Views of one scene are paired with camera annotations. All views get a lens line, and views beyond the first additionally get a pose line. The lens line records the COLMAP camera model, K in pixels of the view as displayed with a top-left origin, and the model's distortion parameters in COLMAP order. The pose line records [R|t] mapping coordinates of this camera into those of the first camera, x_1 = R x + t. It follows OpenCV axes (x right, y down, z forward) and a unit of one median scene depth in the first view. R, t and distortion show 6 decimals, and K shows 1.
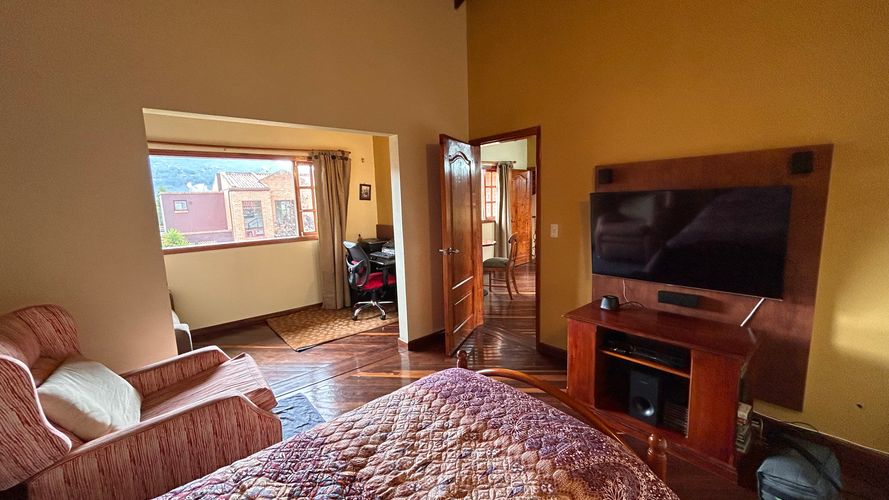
lens RADIAL K [[361.5, 0, 446.9], [0, 361.5, 252.8], [0, 0, 1]] dist [-0.003517, 0.000094]
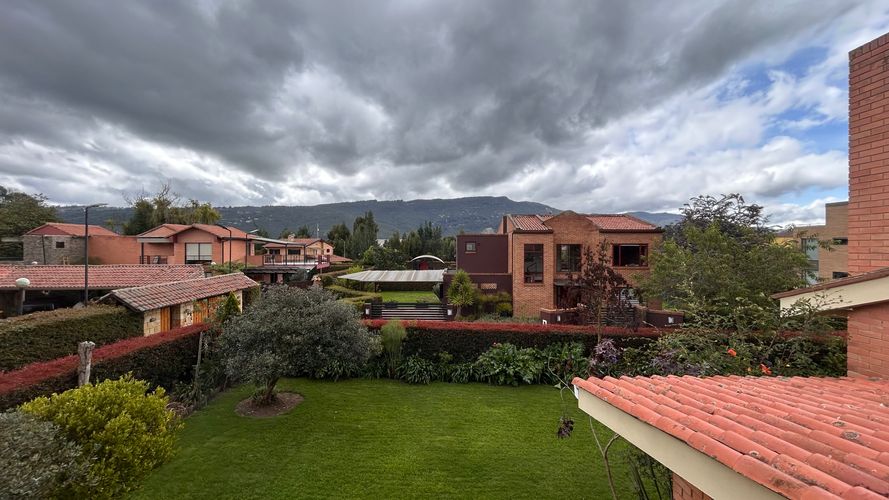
lens RADIAL K [[361.5, 0, 443.9], [0, 361.5, 246.1], [0, 0, 1]] dist [-0.003517, 0.000094]
pose [[0.753179, 0.029585, -0.657150, -0.531022], [-0.120148, 0.988371, -0.093208, -0.125931], [0.646750, 0.149158, 0.747975, 0.810174]]
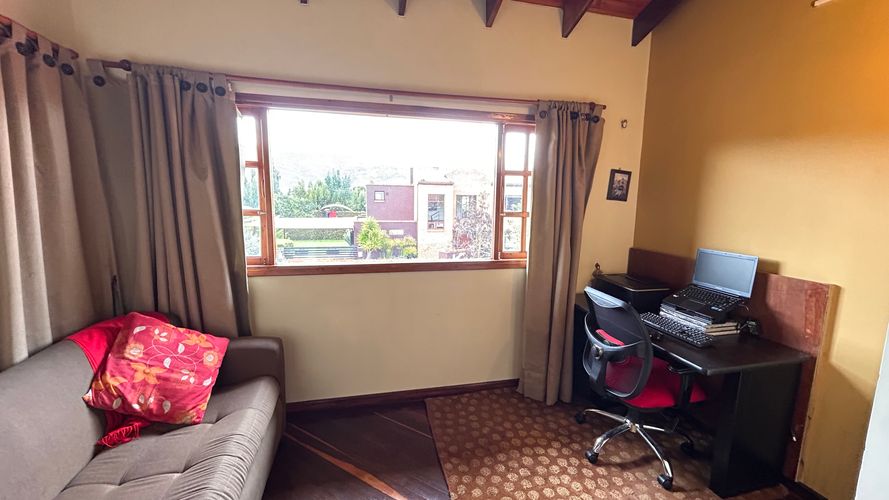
lens RADIAL K [[361.5, 0, 445.9], [0, 361.5, 250.0], [0, 0, 1]] dist [-0.003517, 0.000094]
pose [[0.891285, 0.108948, -0.440161, -0.225830], [-0.110238, 0.993645, 0.022726, -0.063440], [0.439840, 0.028267, 0.897631, 0.454240]]
